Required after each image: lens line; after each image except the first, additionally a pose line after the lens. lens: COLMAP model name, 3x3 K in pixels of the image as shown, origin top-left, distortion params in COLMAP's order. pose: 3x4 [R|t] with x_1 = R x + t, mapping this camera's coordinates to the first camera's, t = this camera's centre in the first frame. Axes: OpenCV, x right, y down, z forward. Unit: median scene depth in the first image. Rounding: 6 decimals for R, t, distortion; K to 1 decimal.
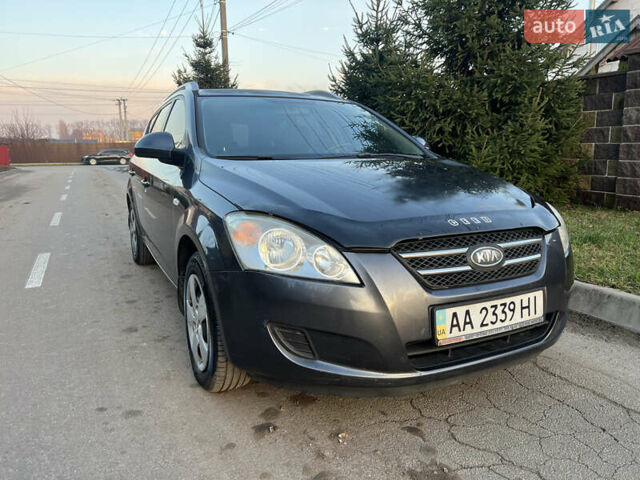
lens RADIAL K [[476.4, 0, 322.1], [0, 476.4, 236.2], [0, 0, 1]] dist [0.049247, -0.056111]
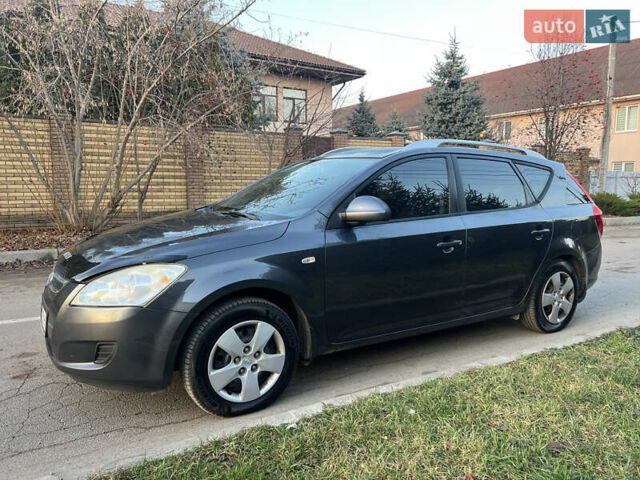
lens RADIAL K [[476.4, 0, 324.9], [0, 476.4, 234.9], [0, 0, 1]] dist [0.049247, -0.056111]
pose [[0.099852, 0.117723, -0.988014, 1.982801], [-0.186225, 0.977641, 0.097667, -0.415112], [0.977420, 0.174241, 0.119542, 1.668606]]
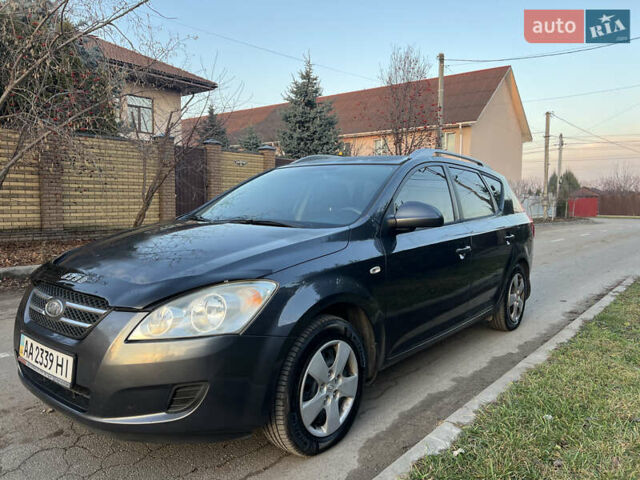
lens RADIAL K [[476.4, 0, 315.9], [0, 476.4, 238.0], [0, 0, 1]] dist [0.049247, -0.056111]
pose [[0.412242, 0.084926, -0.907107, 1.681750], [-0.177050, 0.984133, 0.011675, -0.257676], [0.893706, 0.155790, 0.420737, 1.053072]]
